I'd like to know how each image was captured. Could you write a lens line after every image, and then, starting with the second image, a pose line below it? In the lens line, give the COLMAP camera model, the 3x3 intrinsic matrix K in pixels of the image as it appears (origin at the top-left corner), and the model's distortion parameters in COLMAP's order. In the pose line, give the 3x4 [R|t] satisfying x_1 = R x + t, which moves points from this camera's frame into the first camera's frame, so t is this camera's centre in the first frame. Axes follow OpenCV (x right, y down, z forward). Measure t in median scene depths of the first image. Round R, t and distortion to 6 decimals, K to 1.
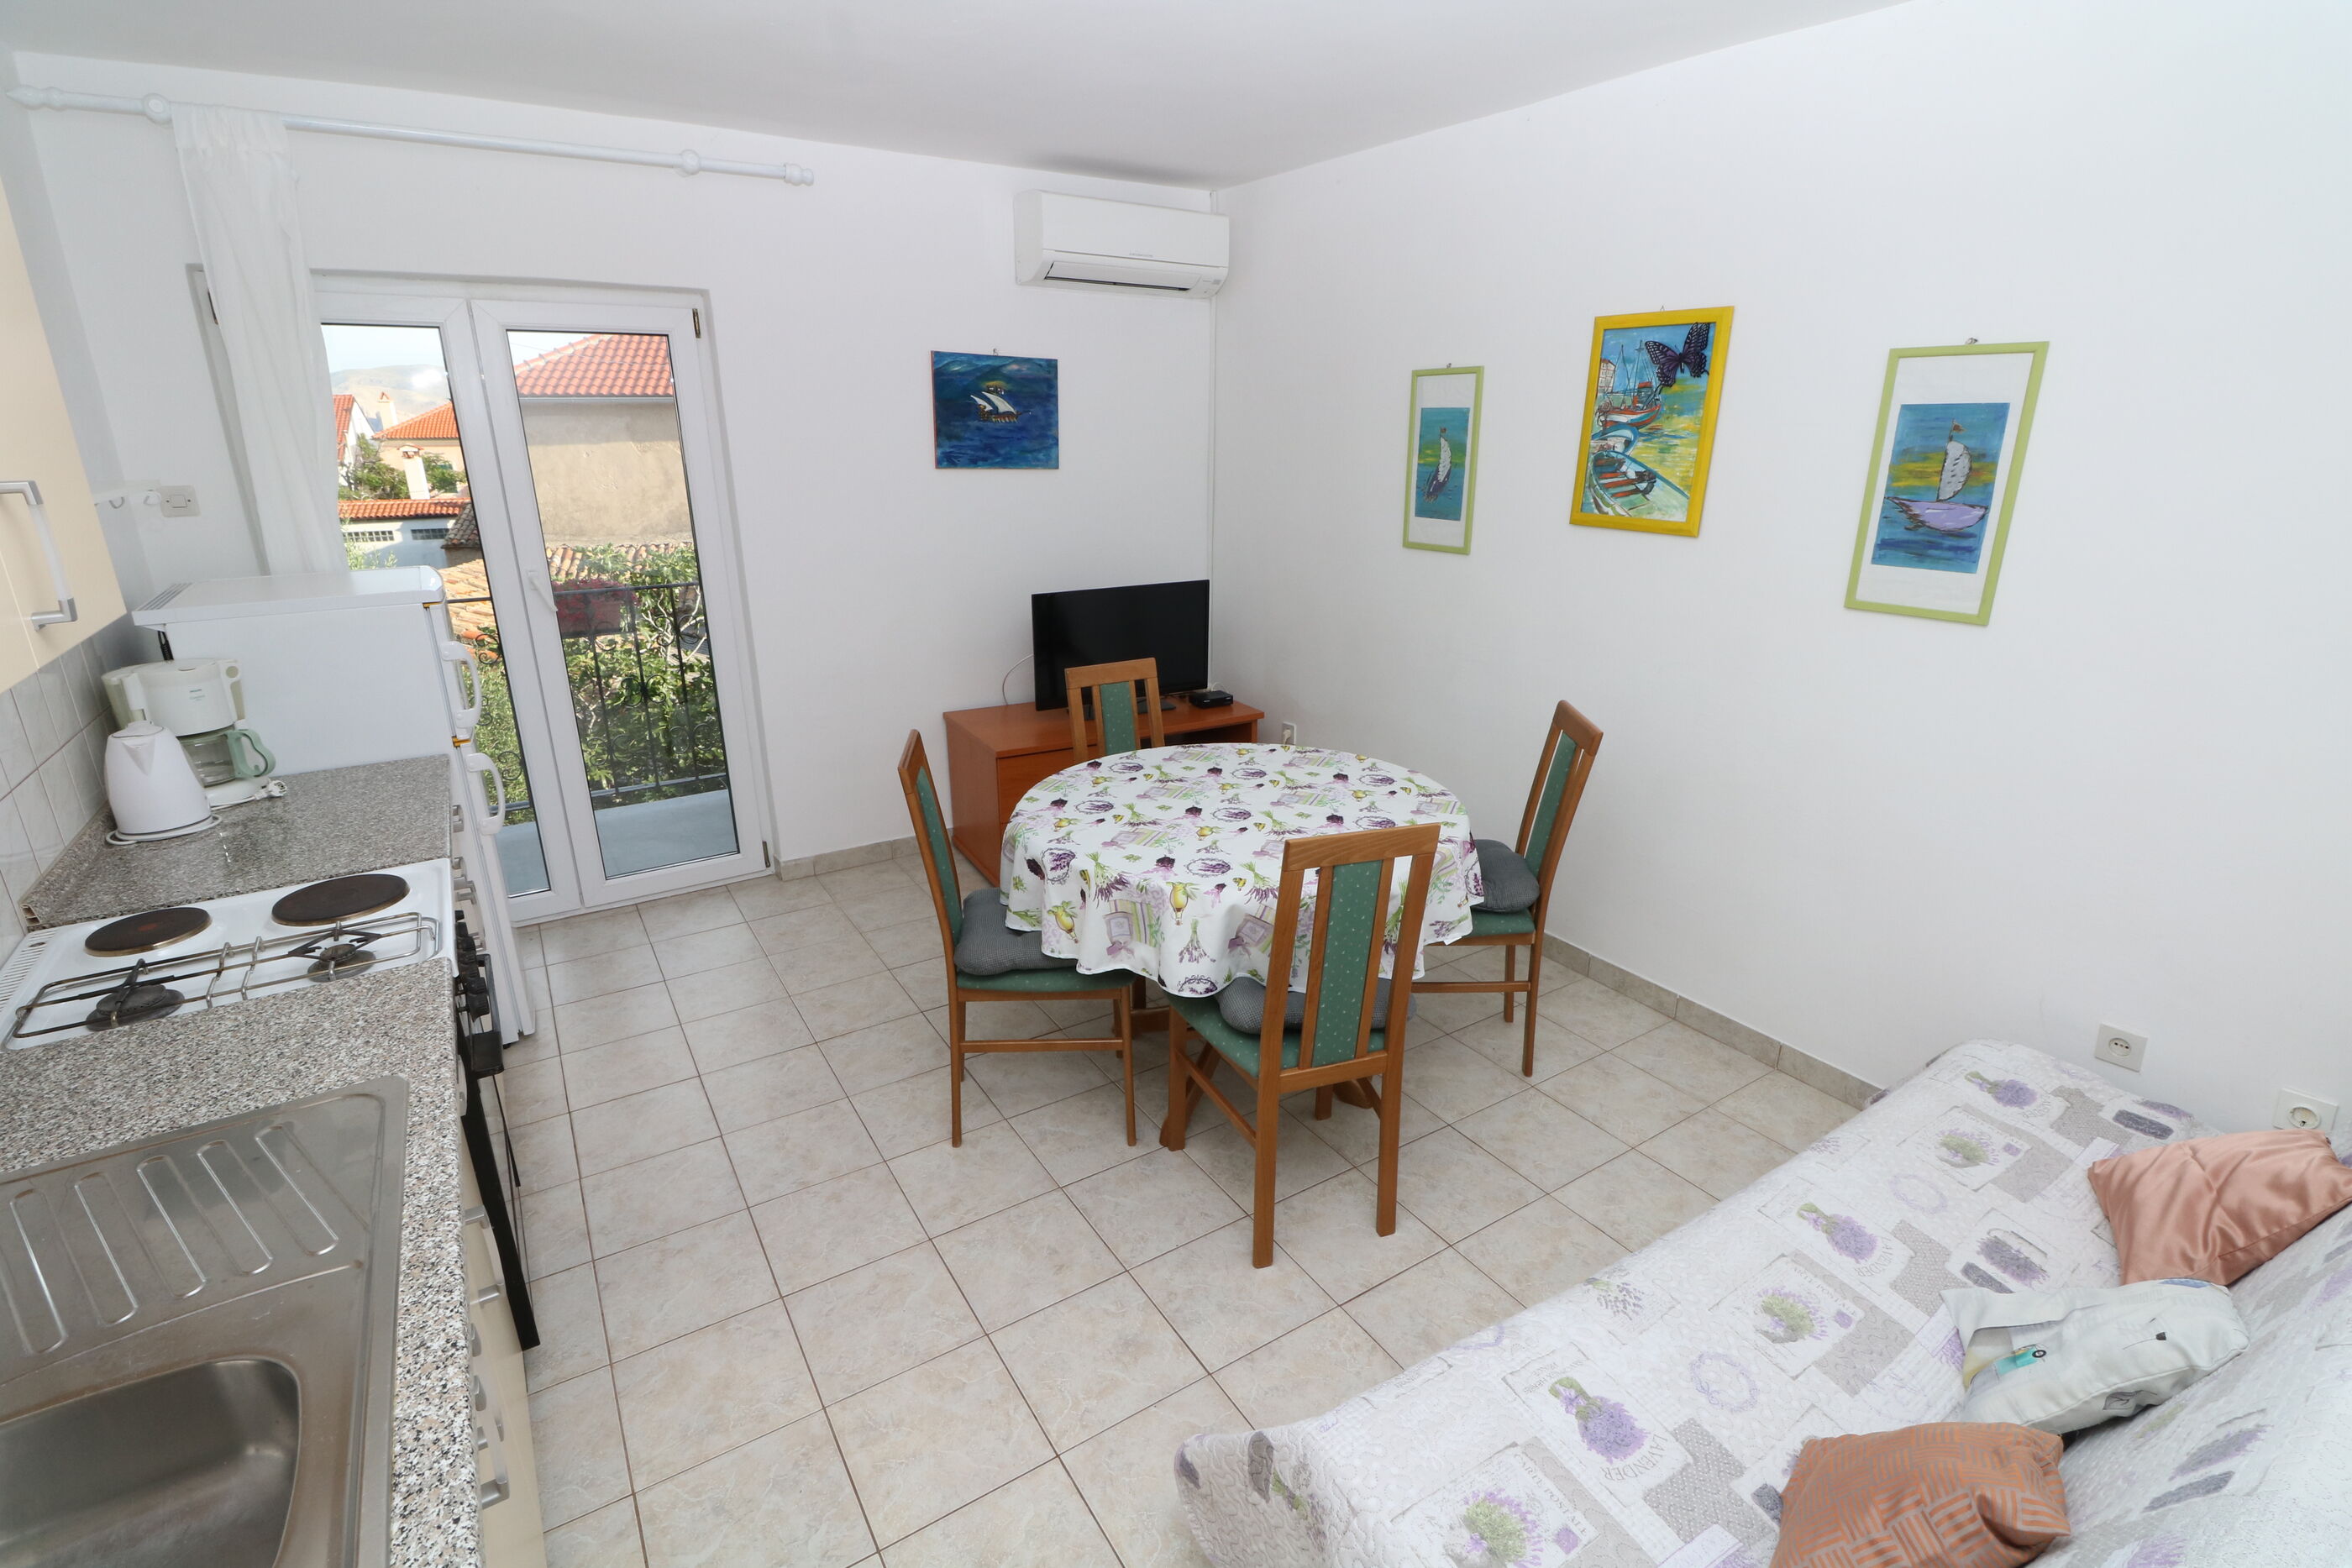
lens RADIAL K [[1085.1, 0, 1188.3], [0, 1085.1, 787.9], [0, 0, 1]] dist [0.001423, -0.014327]
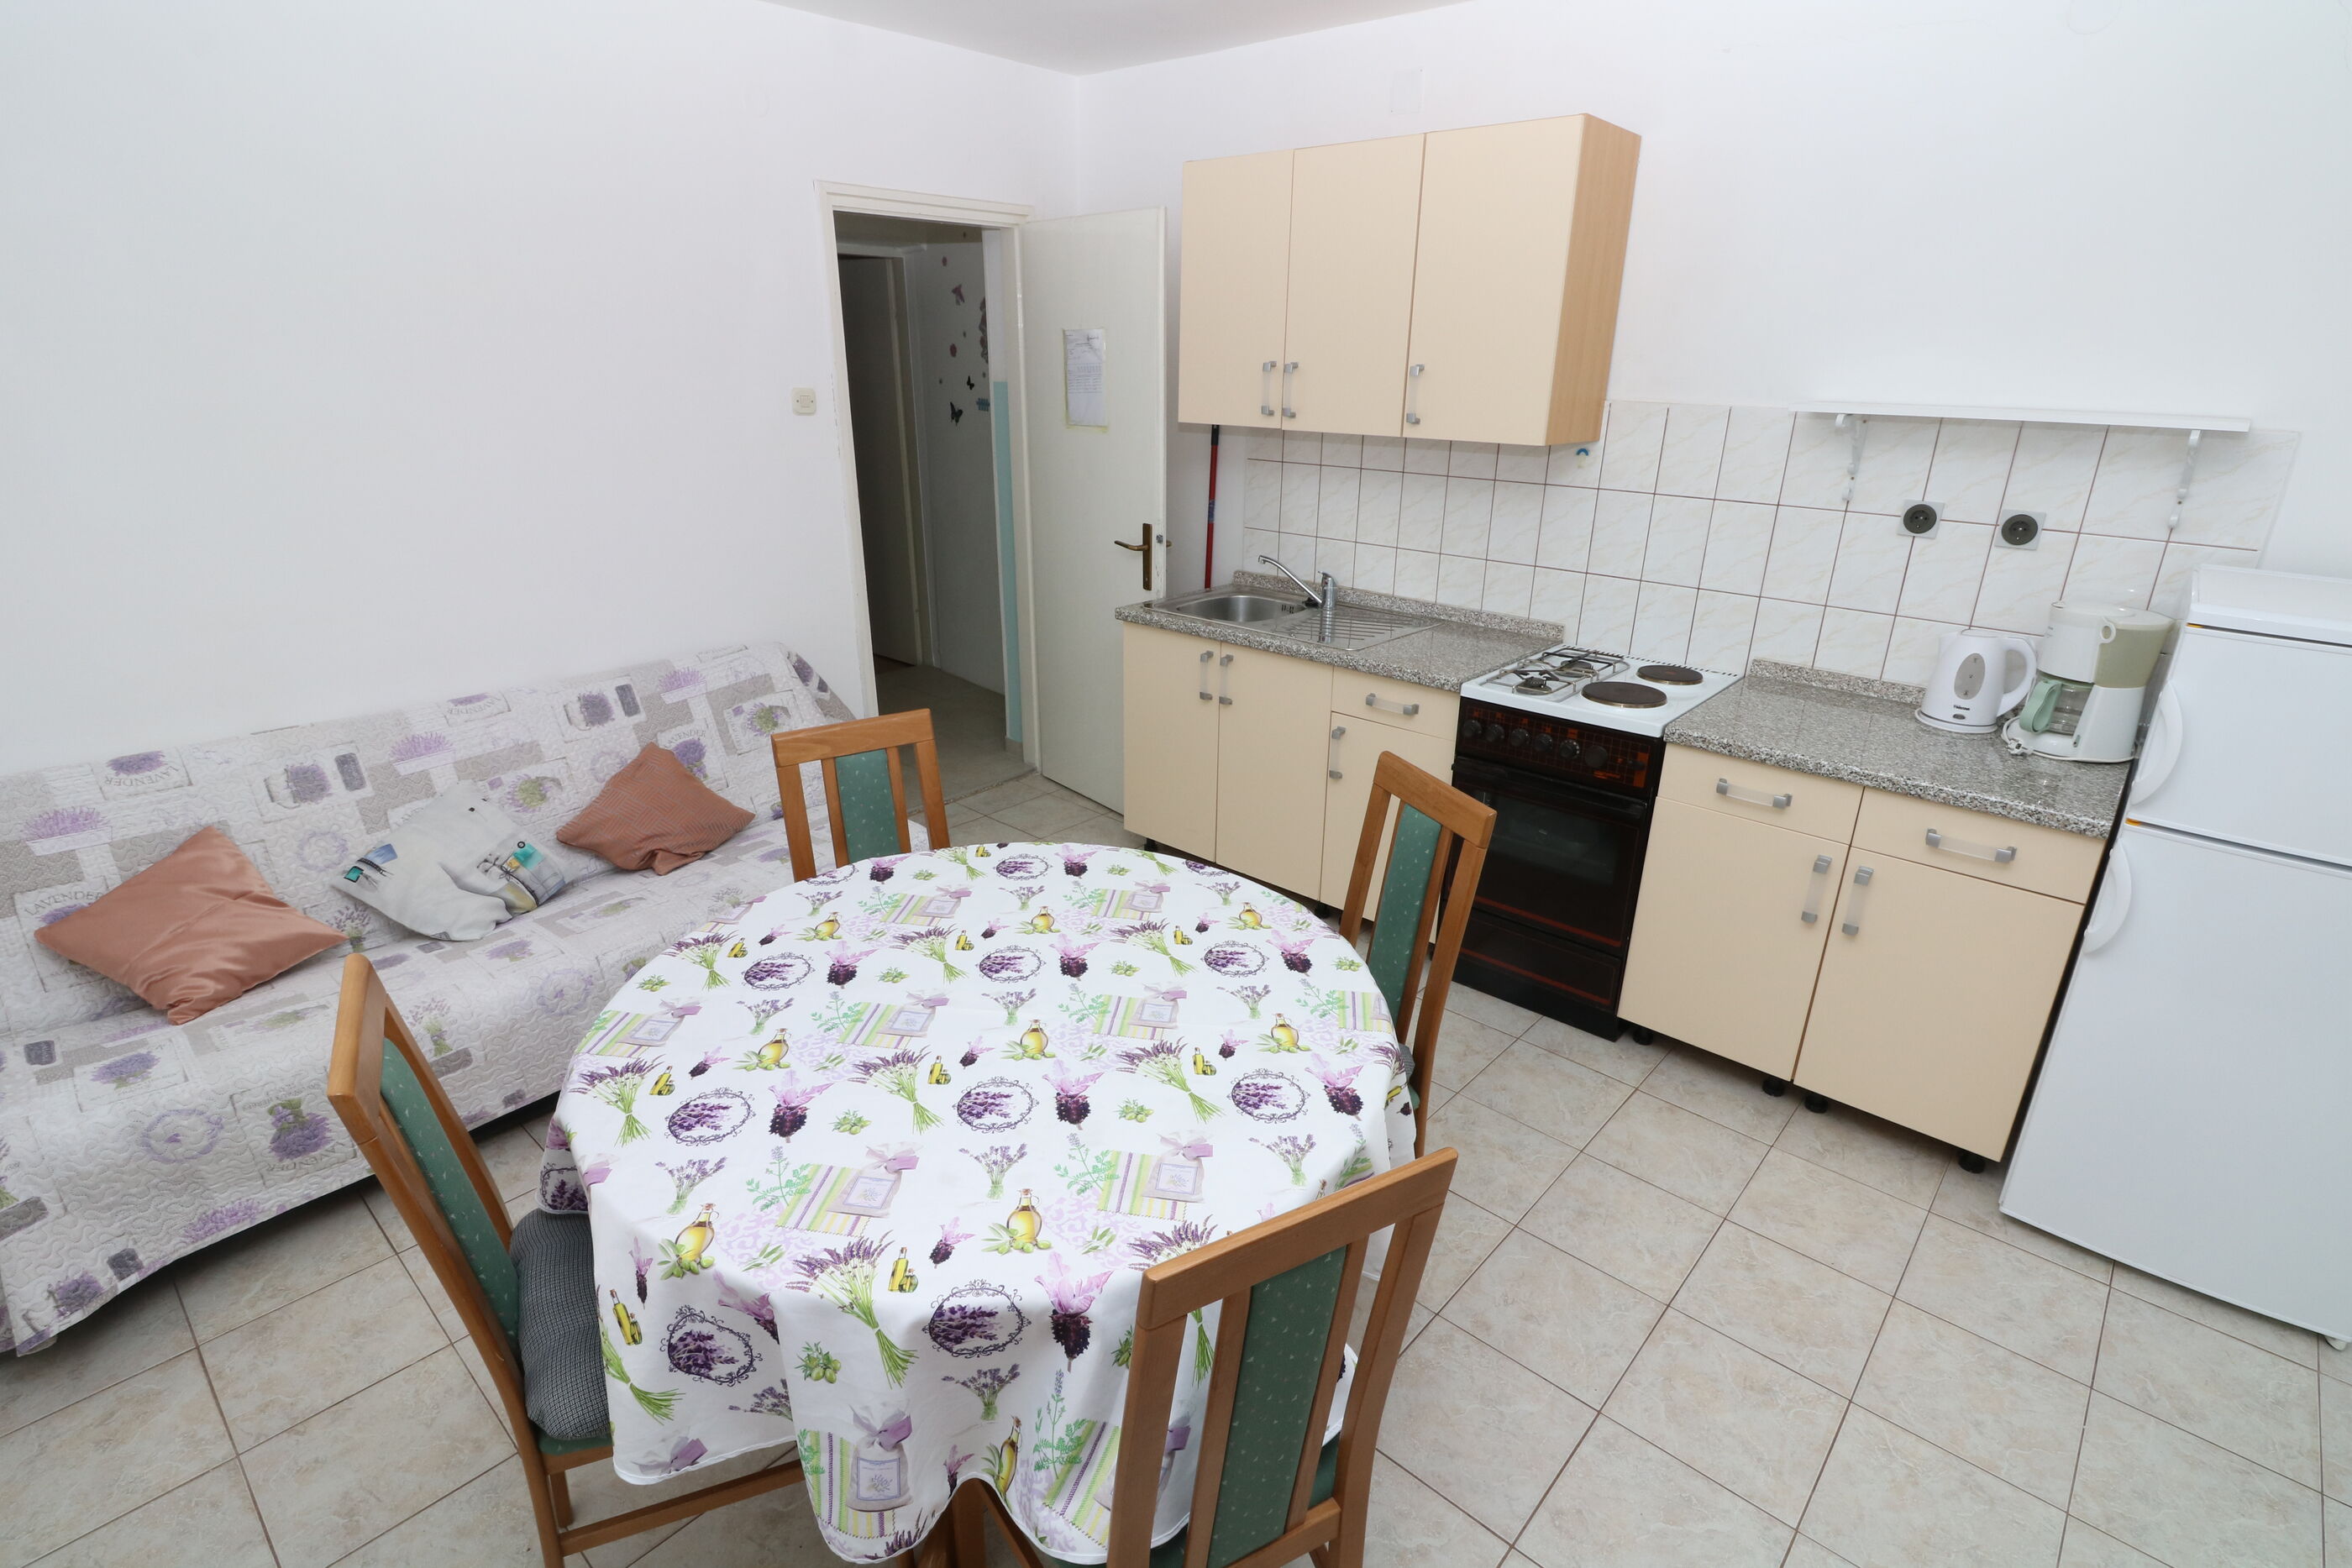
lens RADIAL K [[1137.5, 0, 1188.5], [0, 1137.5, 786.0], [0, 0, 1]] dist [0.002781, -0.013845]
pose [[-0.964448, 0.078656, -0.252295, 0.088103], [-0.099985, 0.775110, 0.623864, -0.424654], [0.244627, 0.626911, -0.739690, 1.291181]]
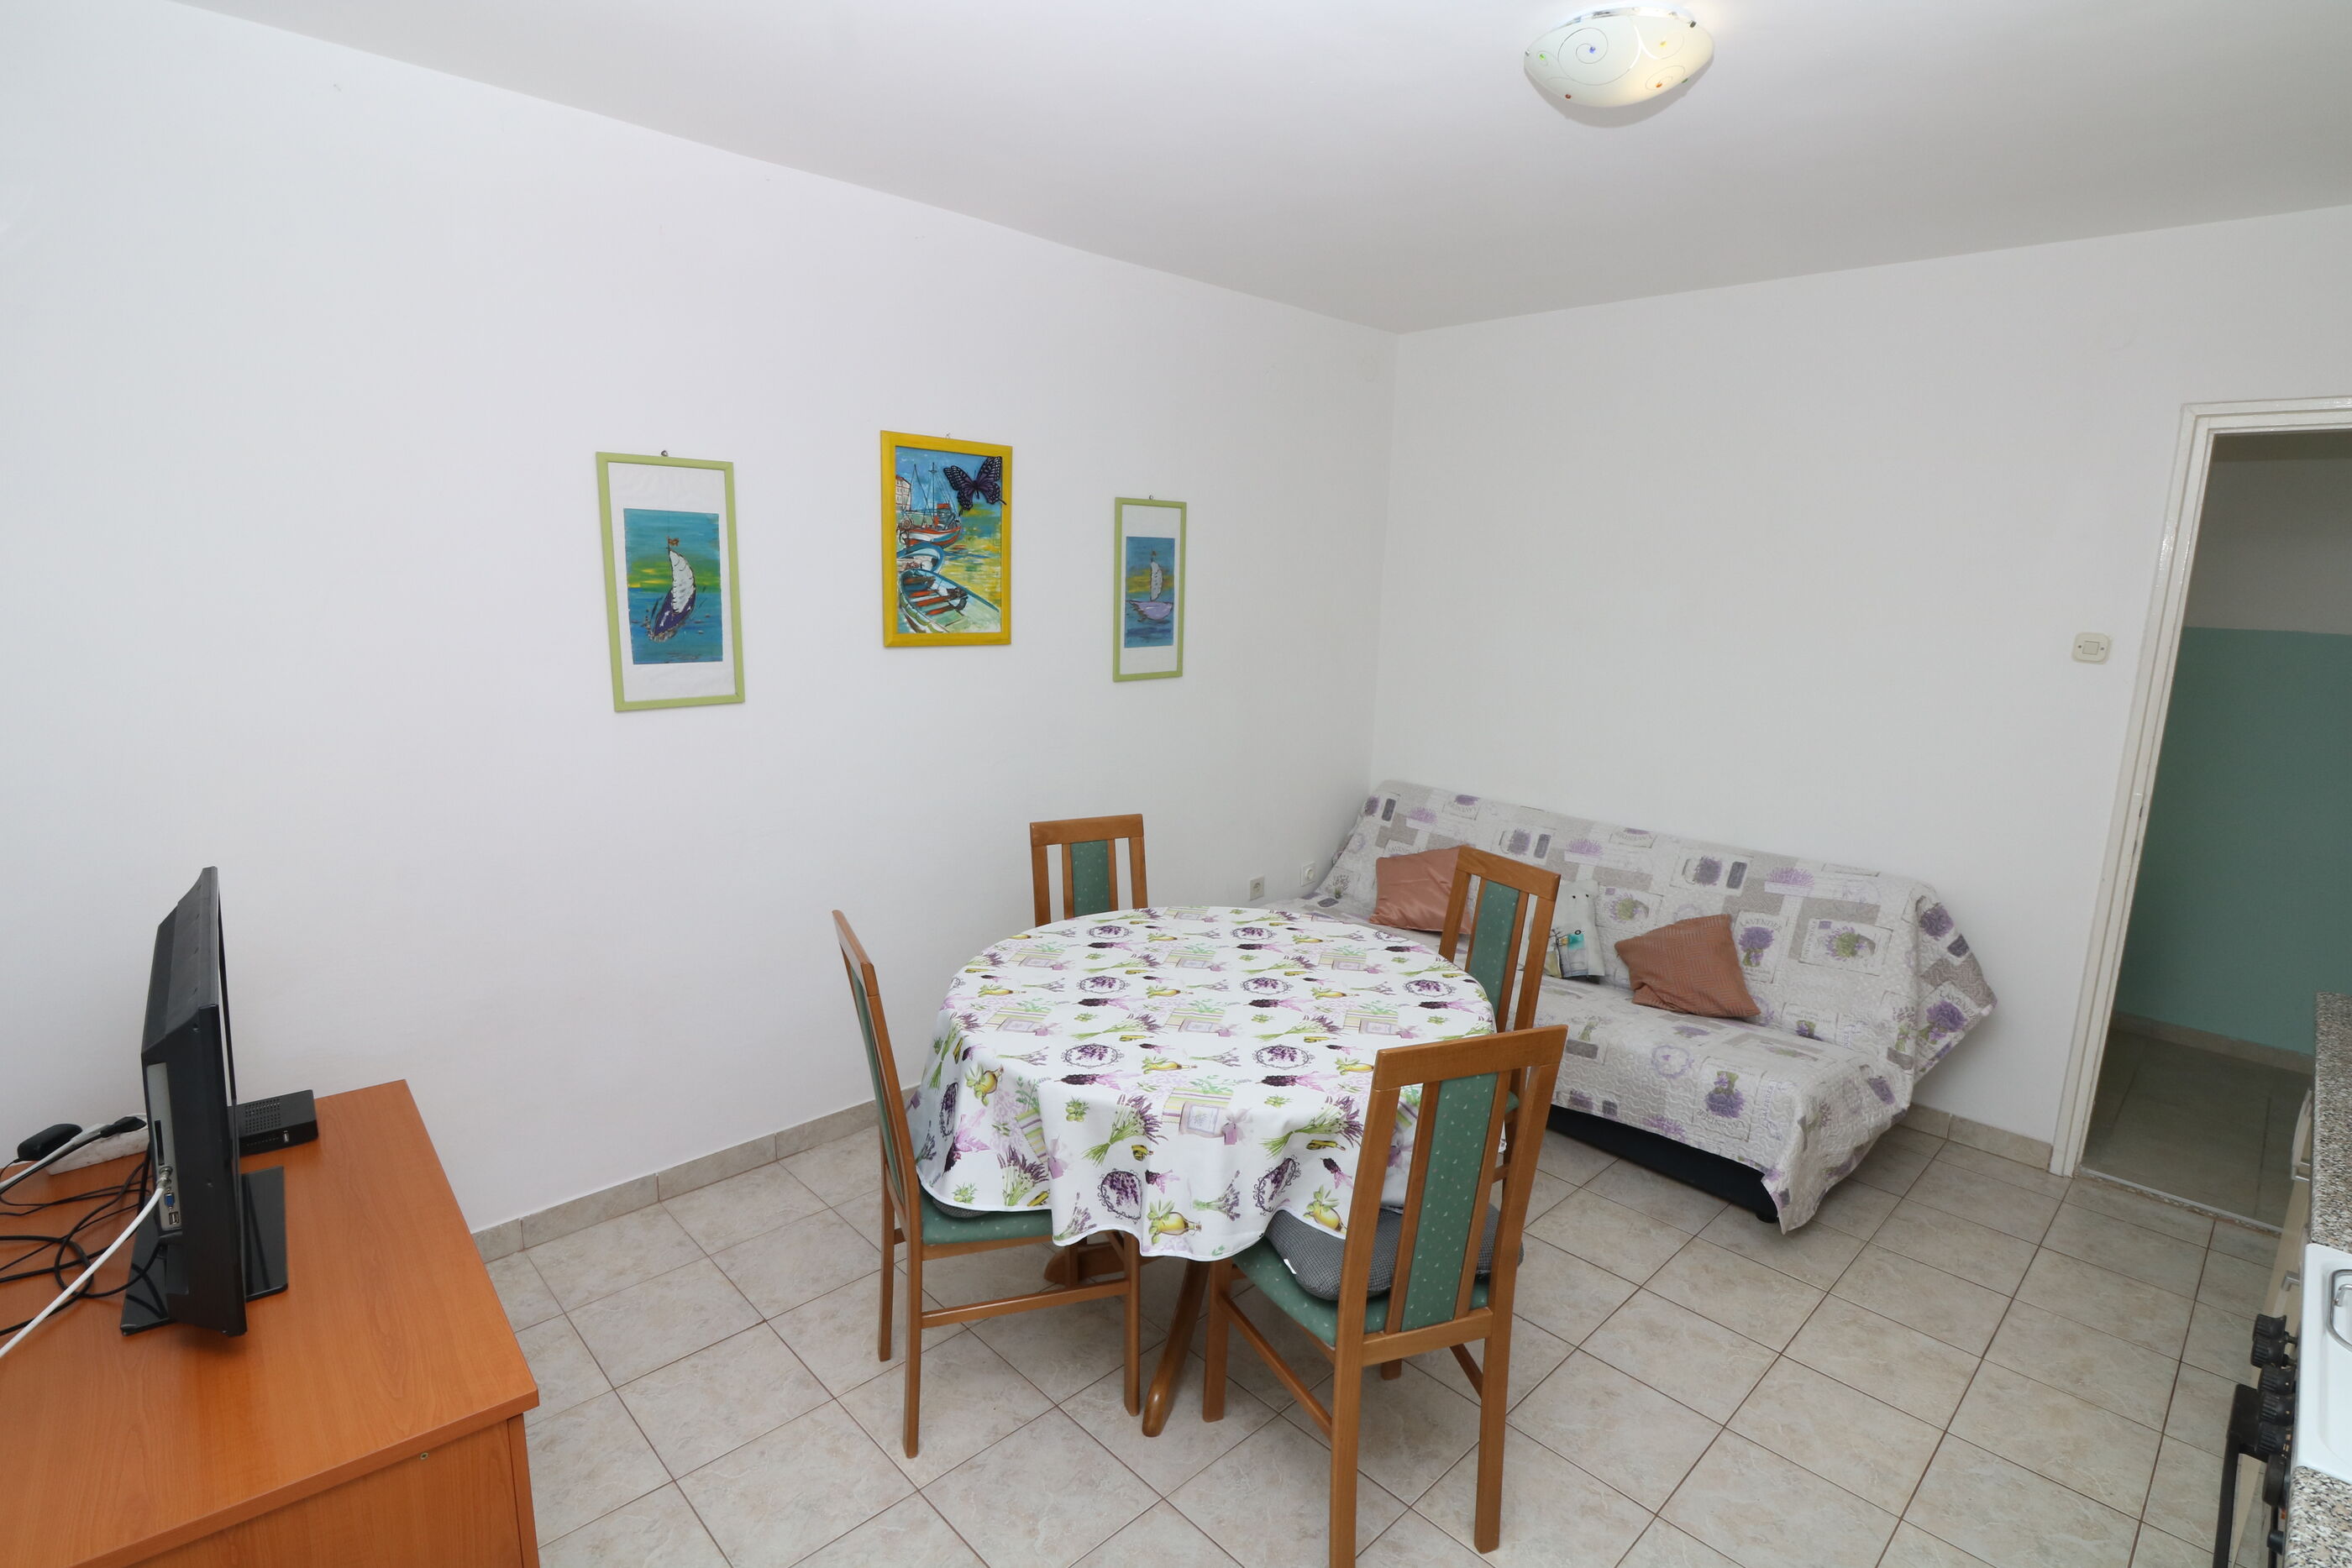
lens RADIAL K [[1137.5, 0, 1188.5], [0, 1137.5, 786.0], [0, 0, 1]] dist [0.002781, -0.013845]
pose [[-0.198763, -0.193266, 0.960802, -0.701839], [0.284441, 0.926789, 0.245267, -0.323279], [-0.937863, 0.322041, -0.129238, 1.002388]]
